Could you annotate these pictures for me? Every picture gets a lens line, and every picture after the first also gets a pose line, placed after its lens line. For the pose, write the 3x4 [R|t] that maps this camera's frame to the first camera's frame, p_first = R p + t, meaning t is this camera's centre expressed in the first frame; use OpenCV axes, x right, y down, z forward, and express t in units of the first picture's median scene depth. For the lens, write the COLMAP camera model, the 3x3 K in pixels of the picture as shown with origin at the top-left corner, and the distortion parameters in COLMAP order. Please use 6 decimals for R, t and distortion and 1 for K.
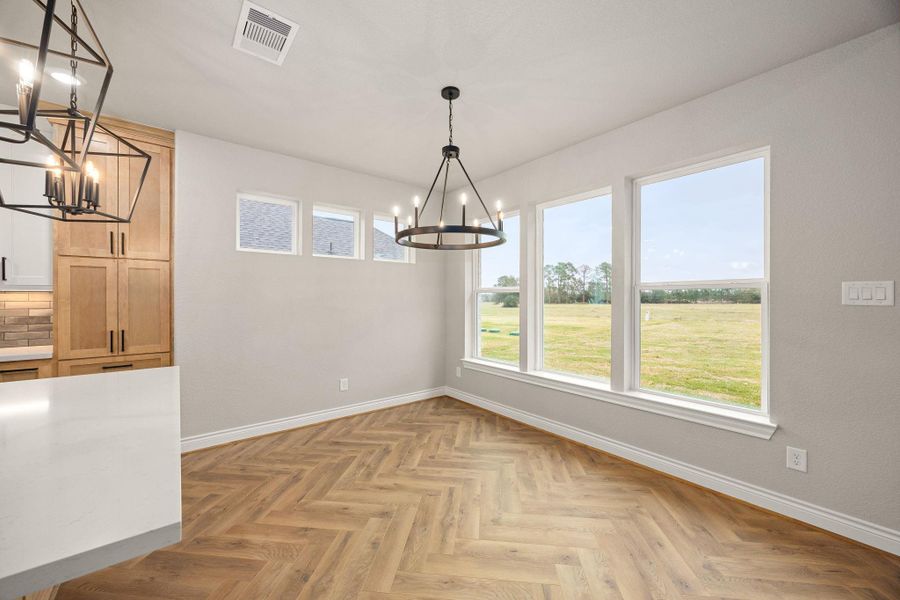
lens RADIAL K [[345.9, 0, 446.4], [0, 345.9, 298.7], [0, 0, 1]] dist [-0.002883, -0.000241]
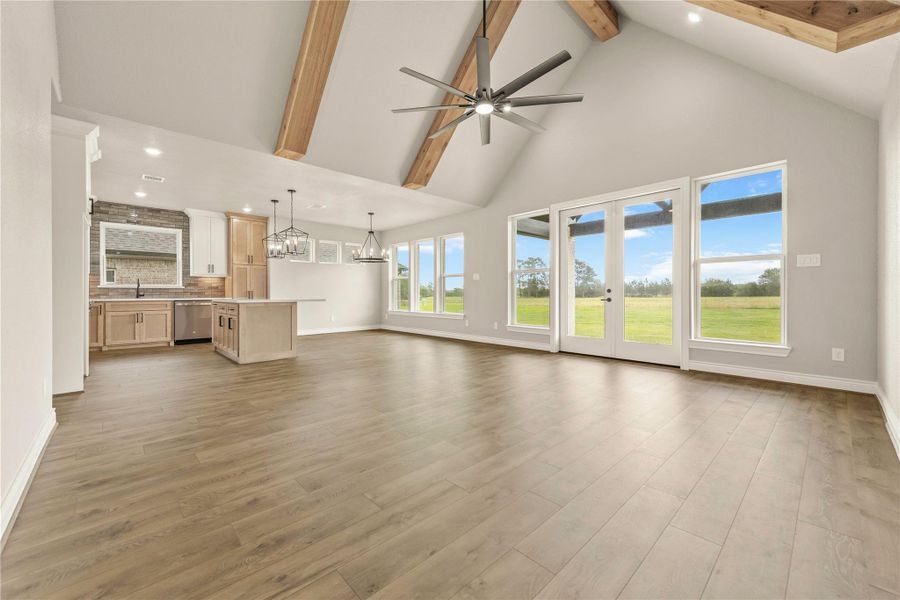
lens RADIAL K [[350.2, 0, 453.5], [0, 350.2, 294.2], [0, 0, 1]] dist [-0.001886, 0.000006]
pose [[0.995452, -0.002098, 0.095239, 0.385746], [0.001837, 0.999994, 0.002824, 0.110169], [-0.095244, -0.002636, 0.995450, -1.905412]]
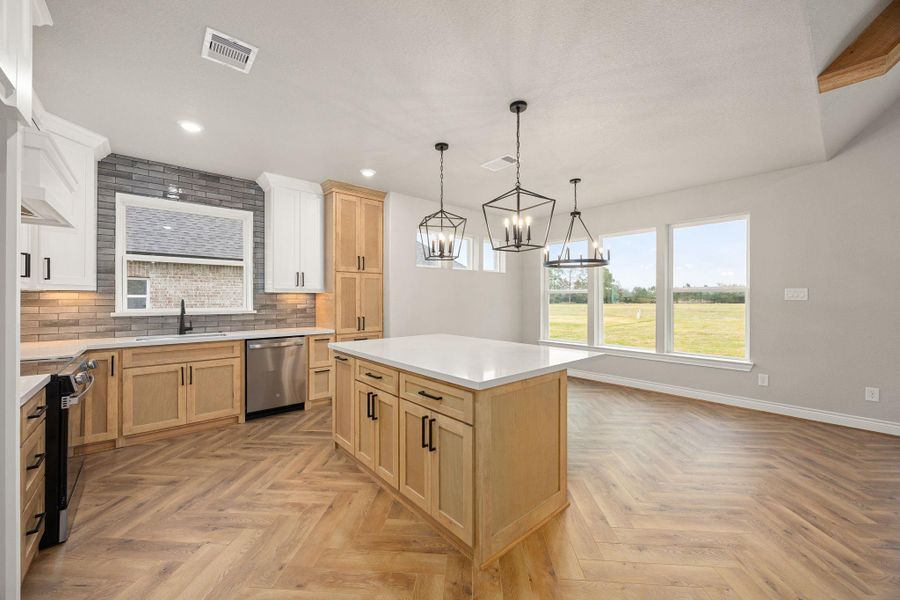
lens RADIAL K [[345.9, 0, 445.9], [0, 345.9, 299.1], [0, 0, 1]] dist [-0.002883, -0.000241]
pose [[0.999495, -0.000233, 0.031775, -0.595583], [0.000213, 1.000000, 0.000641, 0.007042], [-0.031775, -0.000634, 0.999495, -0.633694]]
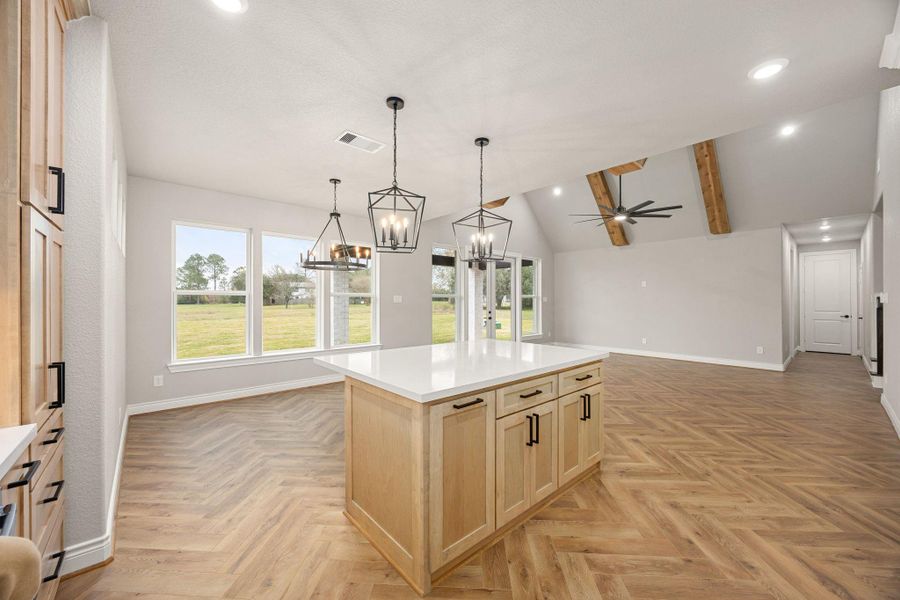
lens RADIAL K [[345.9, 0, 446.7], [0, 345.9, 300.2], [0, 0, 1]] dist [-0.002883, -0.000241]
pose [[-0.048385, 0.001140, 0.998828, -1.472279], [0.001914, 0.999998, -0.001049, -0.000054], [-0.998827, 0.001861, -0.048387, 0.448033]]
